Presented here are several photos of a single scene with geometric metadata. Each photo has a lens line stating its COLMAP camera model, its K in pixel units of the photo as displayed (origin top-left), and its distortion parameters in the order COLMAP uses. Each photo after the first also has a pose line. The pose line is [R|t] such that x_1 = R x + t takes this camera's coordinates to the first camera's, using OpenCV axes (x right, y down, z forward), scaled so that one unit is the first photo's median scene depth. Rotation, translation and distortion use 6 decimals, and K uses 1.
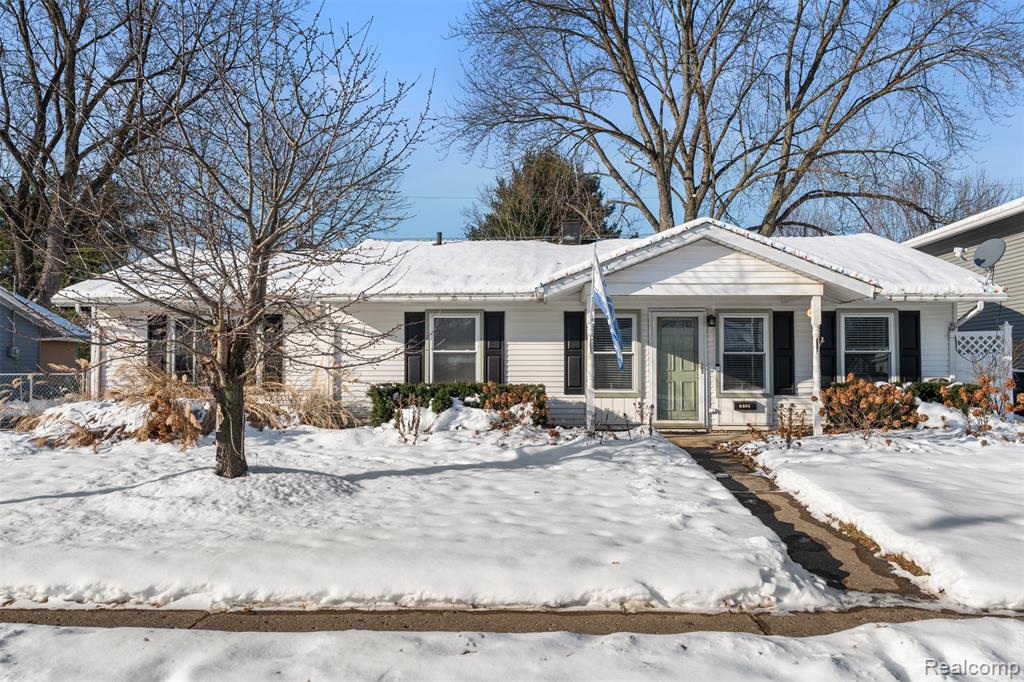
lens RADIAL K [[802.9, 0, 509.3], [0, 802.9, 337.9], [0, 0, 1]] dist [0.006082, -0.004207]
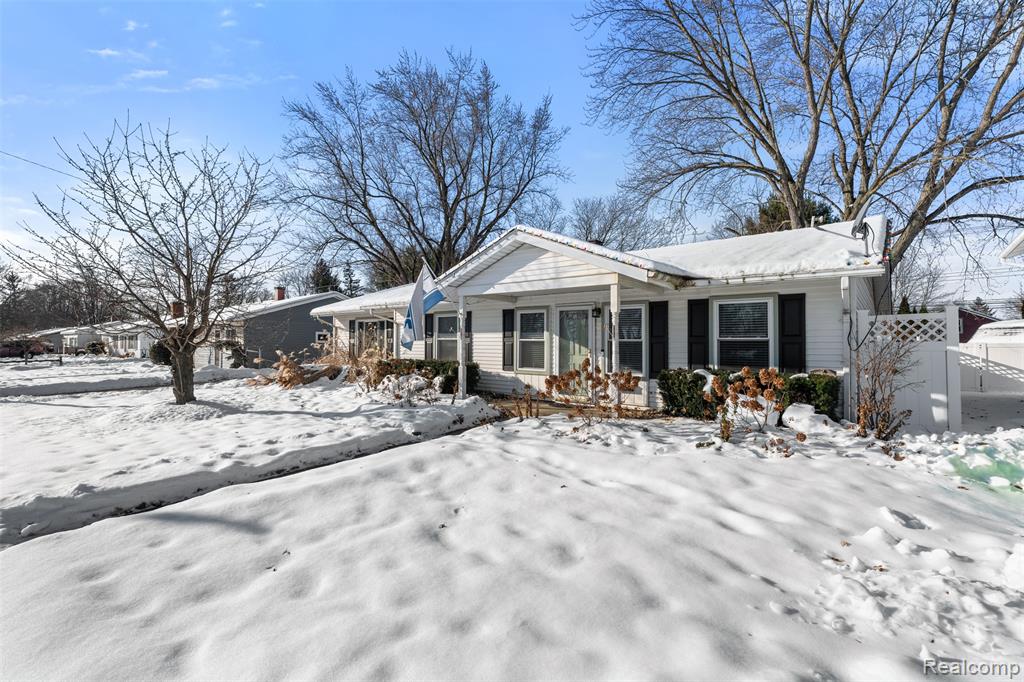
lens RADIAL K [[460.3, 0, 504.3], [0, 460.3, 344.5], [0, 0, 1]] dist [-0.005274, -0.000841]
pose [[0.788549, 0.007138, -0.614930, 0.556393], [0.008126, 0.999724, 0.022025, 0.009303], [0.614918, -0.022365, 0.788274, 0.385403]]
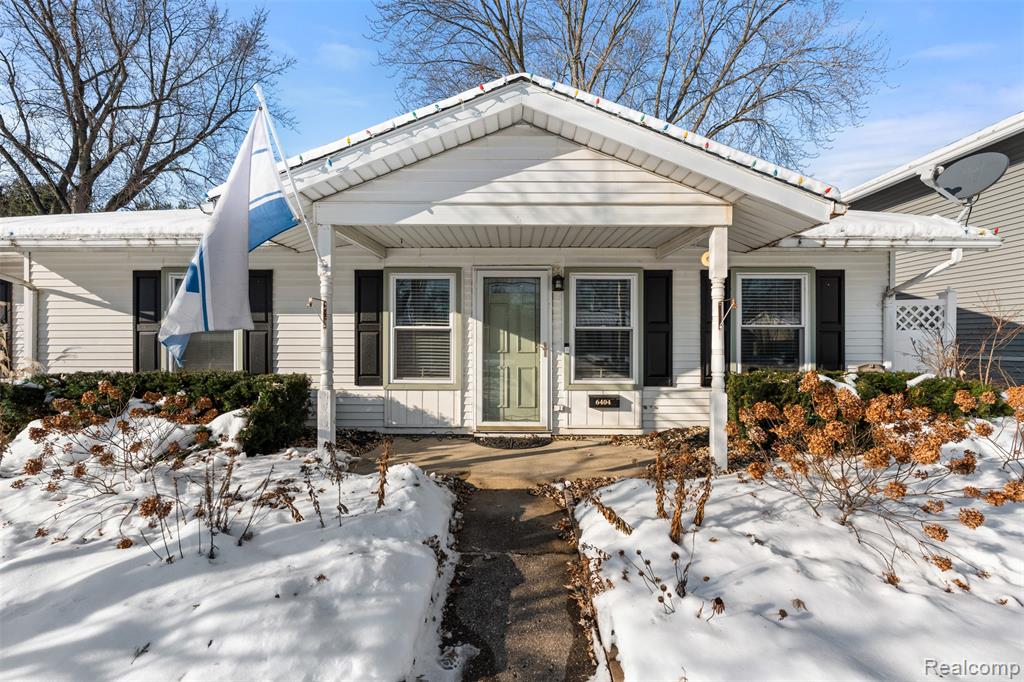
lens RADIAL K [[448.7, 0, 510.6], [0, 448.7, 330.4], [0, 0, 1]] dist [-0.007483, 0.001596]
pose [[0.999634, 0.000610, 0.027045, 0.197764], [-0.001253, 0.999717, 0.023753, 0.011353], [-0.027023, -0.023778, 0.999352, 0.599122]]
